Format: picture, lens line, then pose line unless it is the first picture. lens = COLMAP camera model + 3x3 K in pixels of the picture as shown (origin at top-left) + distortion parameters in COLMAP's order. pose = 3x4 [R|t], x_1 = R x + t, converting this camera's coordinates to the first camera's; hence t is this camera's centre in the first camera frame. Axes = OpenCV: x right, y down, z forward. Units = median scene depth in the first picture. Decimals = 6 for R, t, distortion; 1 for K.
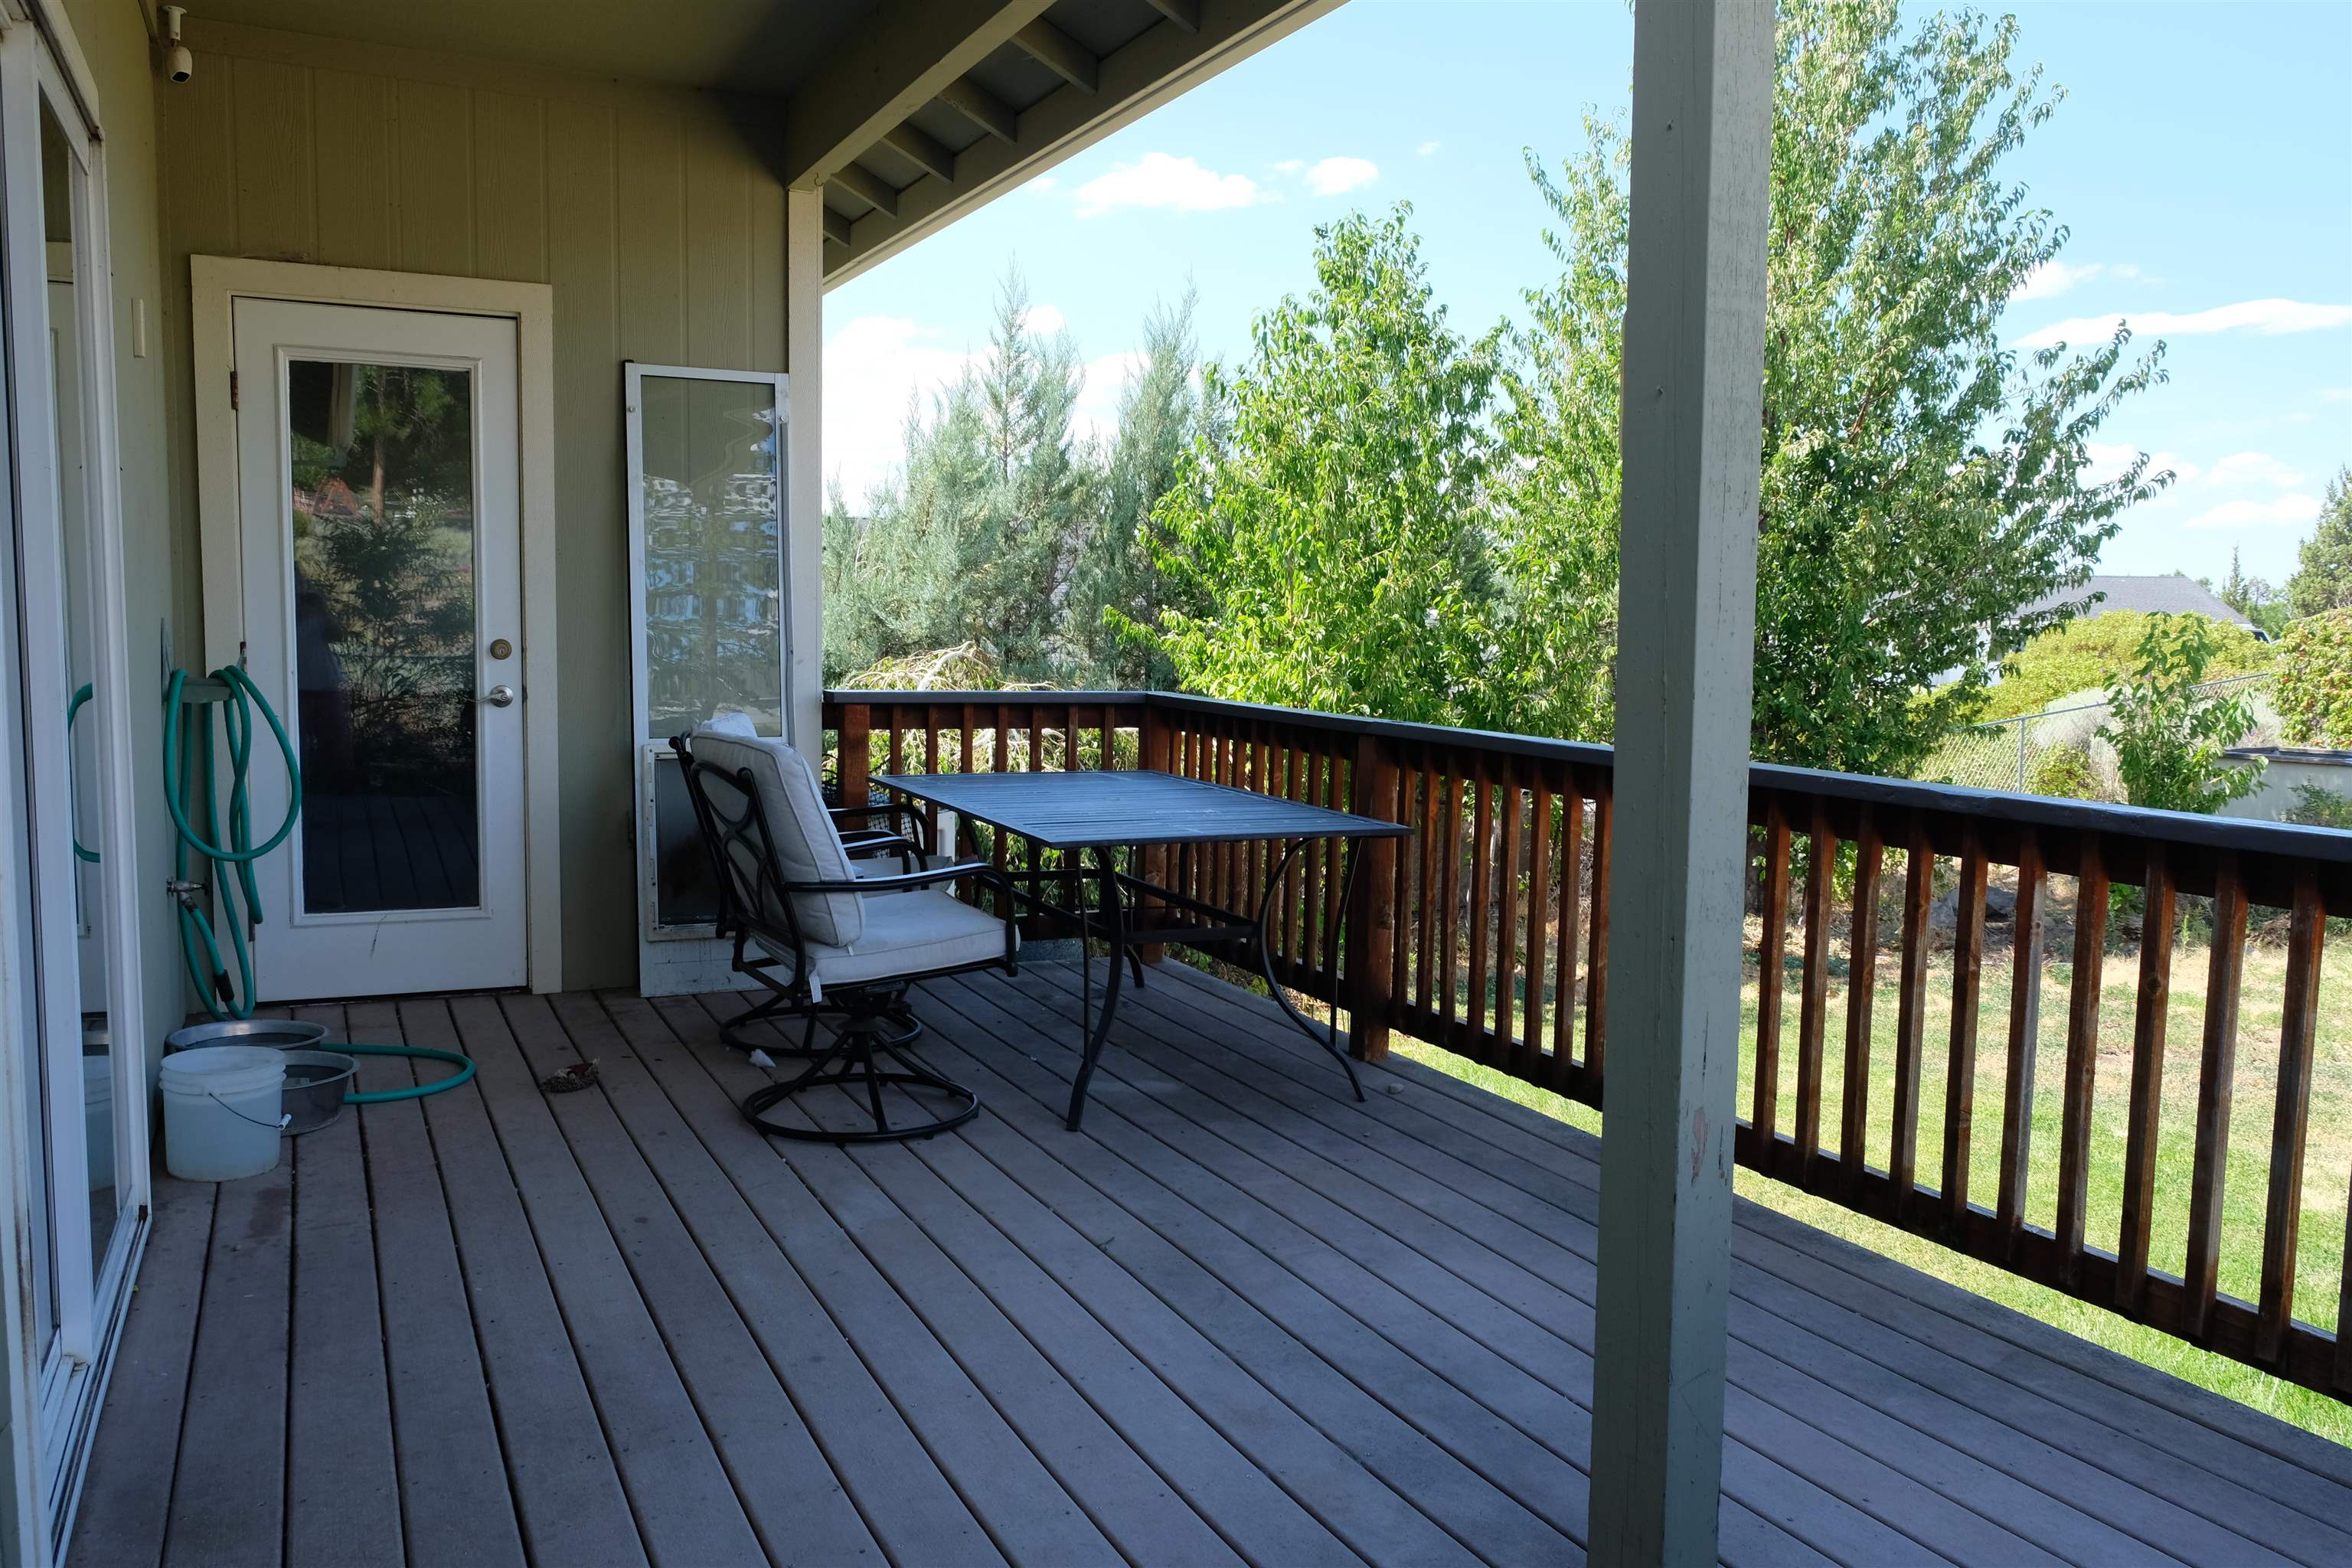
lens RADIAL K [[1824.7, 0, 1168.3], [0, 1824.7, 789.5], [0, 0, 1]] dist [-0.018385, 0.017747]
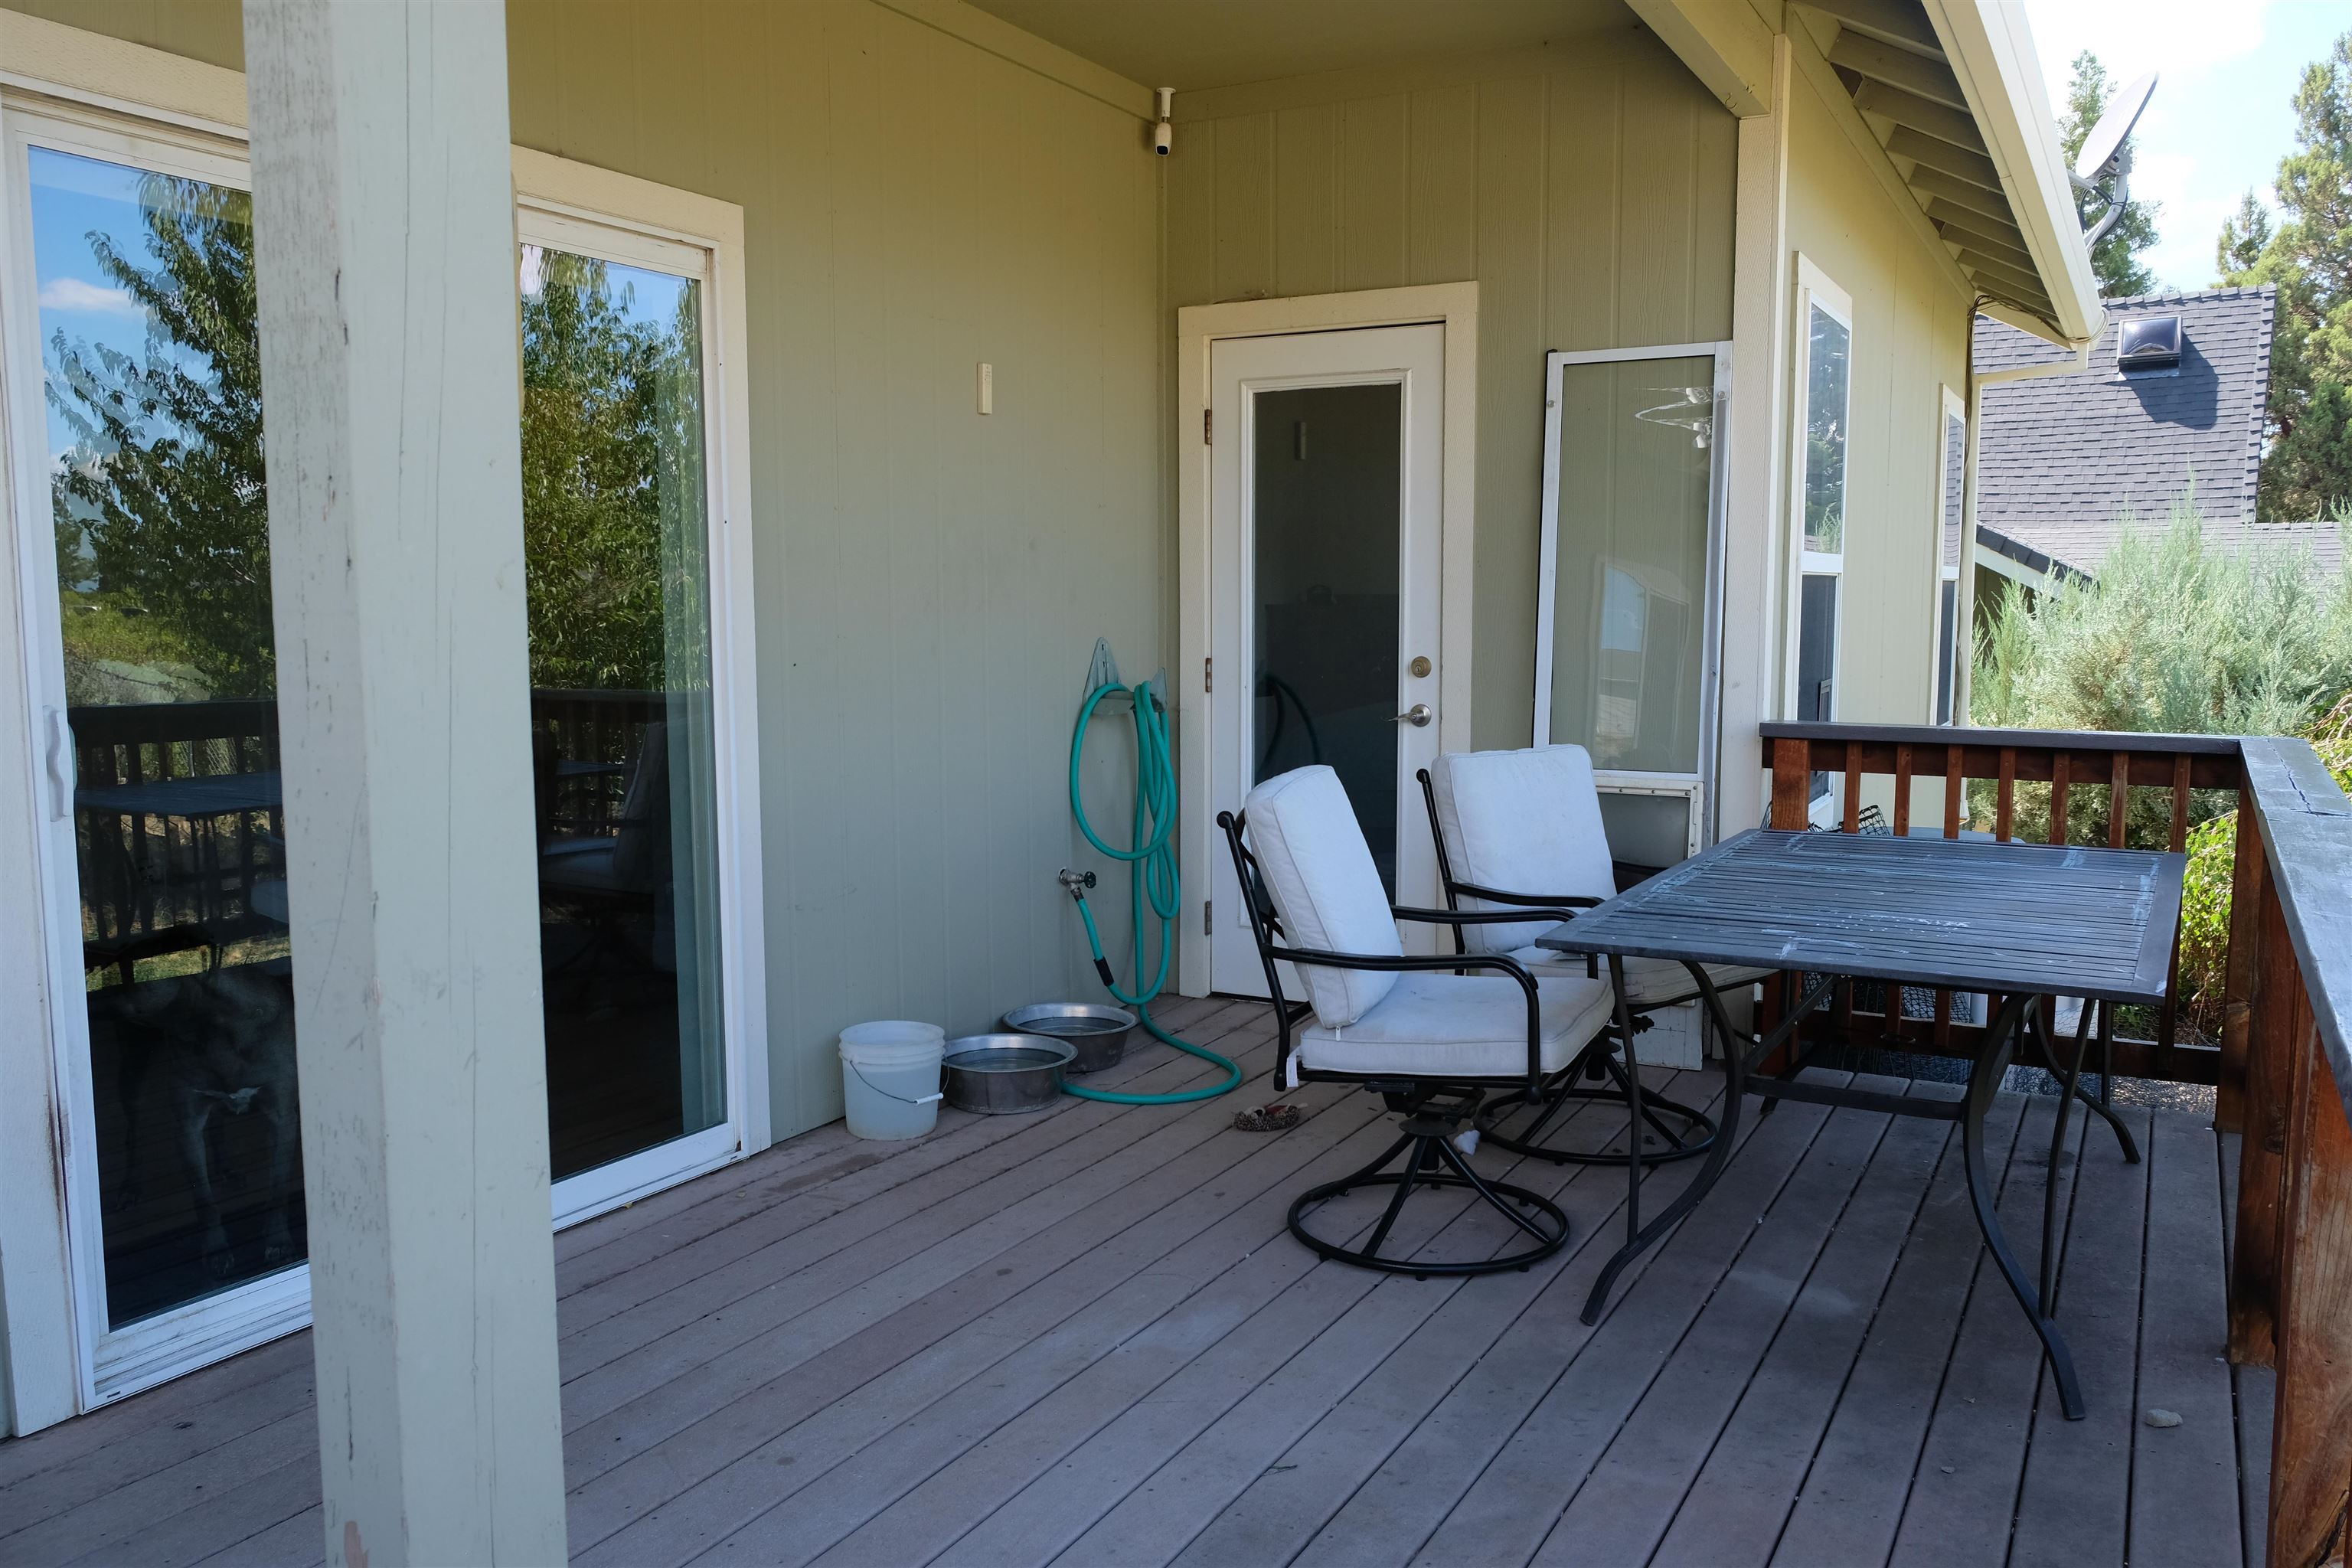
lens RADIAL K [[1824.7, 0, 1176.4], [0, 1824.7, 788.7], [0, 0, 1]] dist [-0.018385, 0.017747]
pose [[0.593217, 0.064913, -0.802421, 0.378751], [-0.063190, 0.997423, 0.033973, -0.041533], [0.802559, 0.030552, 0.595790, 0.356407]]
